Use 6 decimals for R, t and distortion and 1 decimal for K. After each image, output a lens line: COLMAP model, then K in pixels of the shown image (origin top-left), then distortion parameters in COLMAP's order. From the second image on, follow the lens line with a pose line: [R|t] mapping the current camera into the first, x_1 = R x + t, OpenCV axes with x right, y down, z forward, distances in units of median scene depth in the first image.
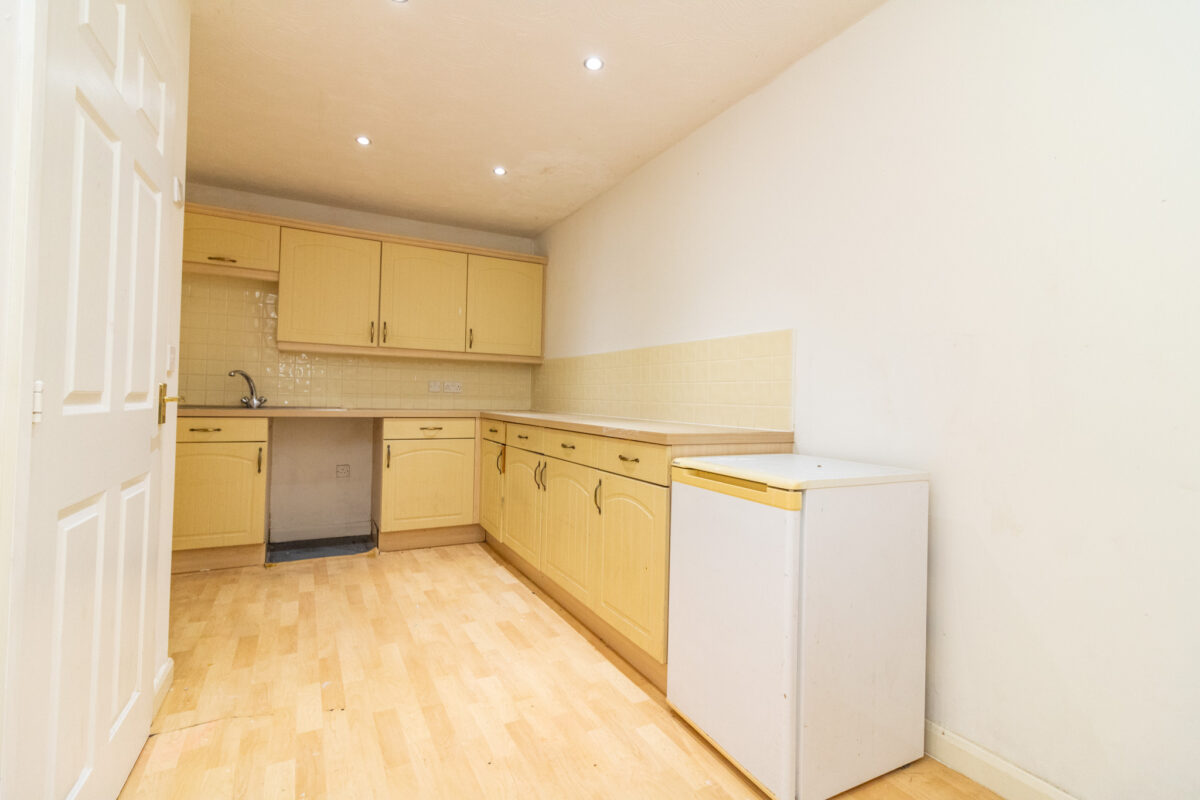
lens RADIAL K [[551.5, 0, 603.2], [0, 551.5, 396.8], [0, 0, 1]] dist [-0.001364, -0.001281]
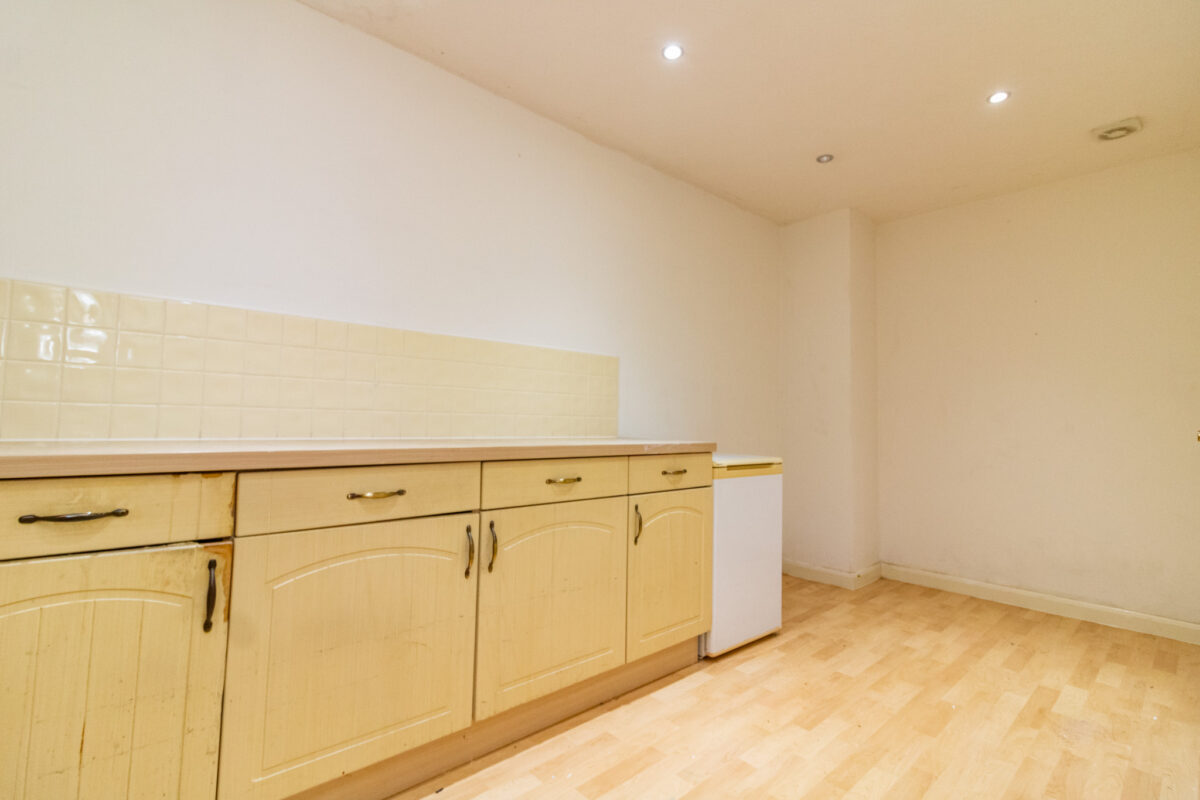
lens RADIAL K [[551.5, 0, 597.2], [0, 551.5, 400.8], [0, 0, 1]] dist [-0.001364, -0.001281]
pose [[-0.236978, 0.009045, 0.971473, -0.879982], [-0.028769, 0.999453, -0.016323, -0.000084], [-0.971089, -0.031817, -0.236588, 1.321839]]
